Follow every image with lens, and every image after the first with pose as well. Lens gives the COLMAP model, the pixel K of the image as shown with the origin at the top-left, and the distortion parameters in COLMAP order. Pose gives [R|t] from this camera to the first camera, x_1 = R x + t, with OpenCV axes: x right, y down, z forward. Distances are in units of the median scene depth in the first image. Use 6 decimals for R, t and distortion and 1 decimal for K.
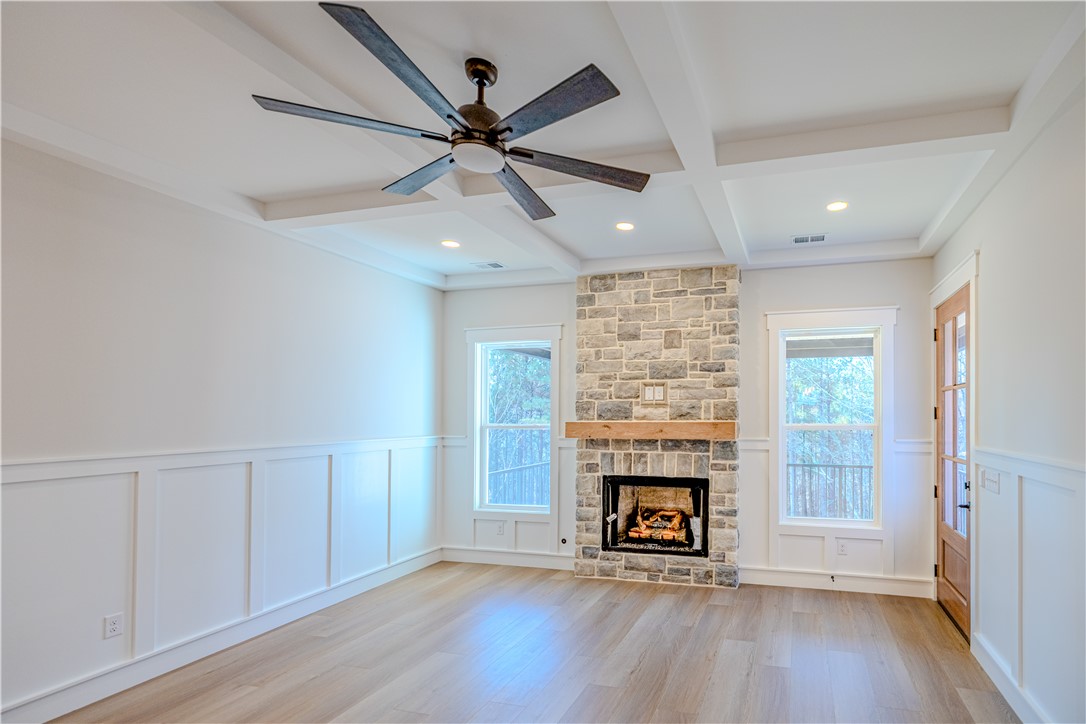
lens RADIAL K [[527.6, 0, 644.9], [0, 527.6, 405.7], [0, 0, 1]] dist [0.008261, 0.000057]
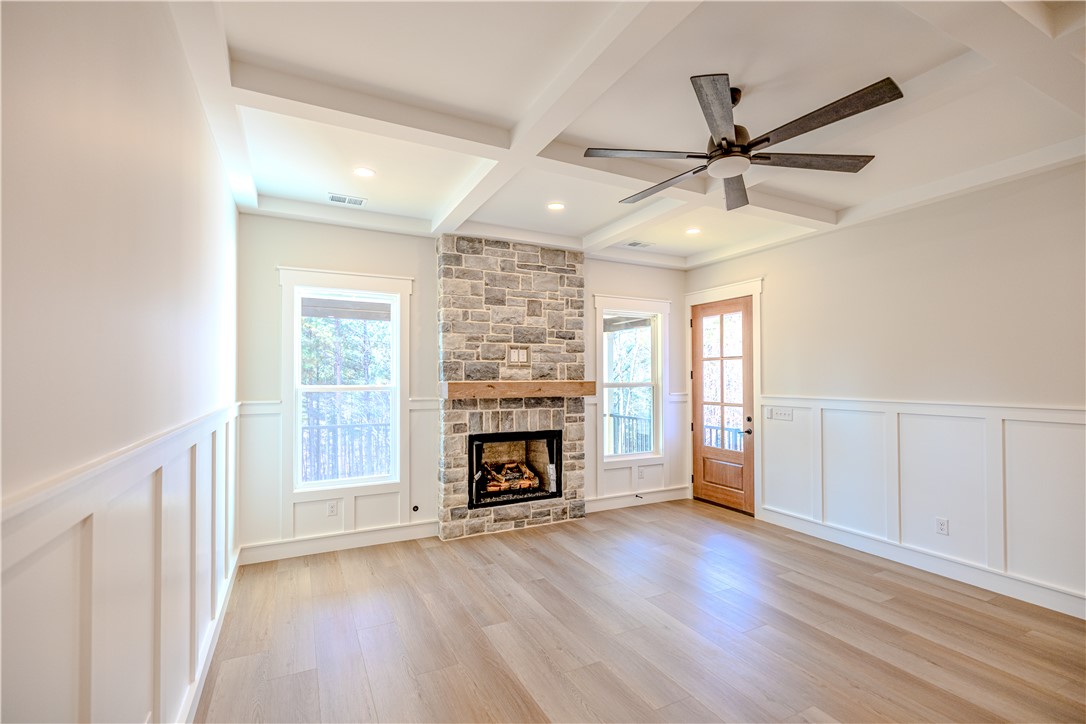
lens RADIAL K [[504.4, 0, 573.0], [0, 504.4, 365.0], [0, 0, 1]] dist [0.006113, -0.000696]
pose [[0.730106, 0.017346, 0.683114, -0.618151], [-0.013841, 0.999848, -0.010595, 0.005165], [-0.683194, -0.001720, 0.730235, 0.160855]]
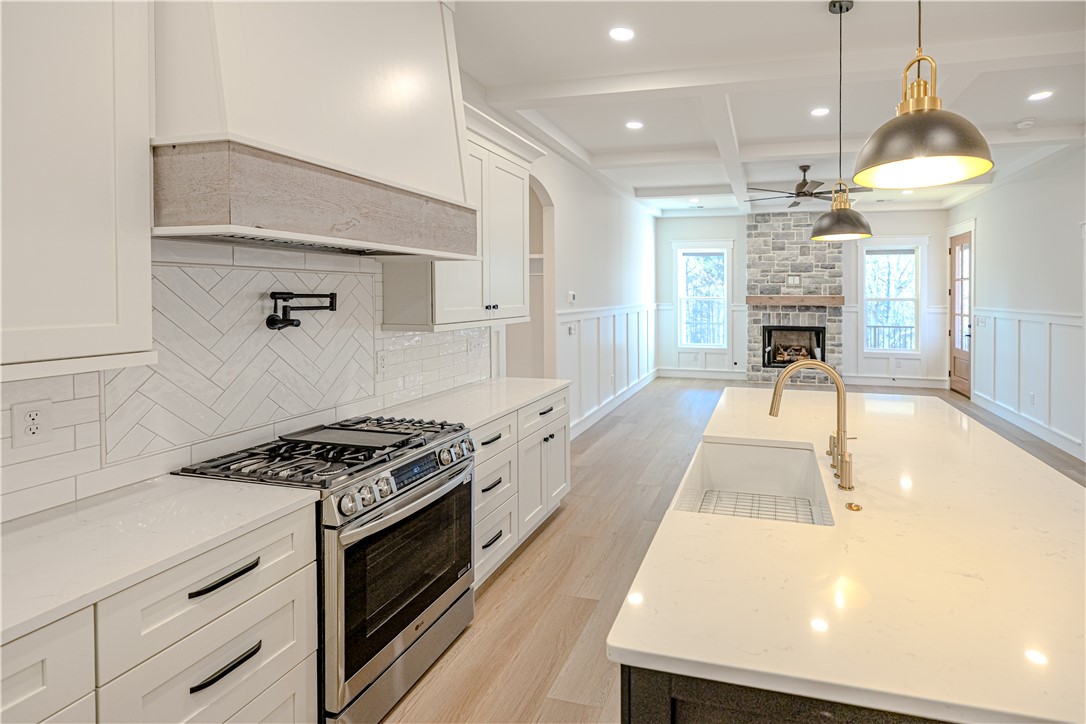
lens RADIAL K [[516.5, 0, 634.1], [0, 516.5, 284.0], [0, 0, 1]] dist [0.006227, 0.000768]
pose [[0.999777, 0.006243, 0.020175, -0.571383], [-0.006282, 0.999979, 0.001863, -0.010568], [-0.020163, -0.001989, 0.999795, -0.771262]]
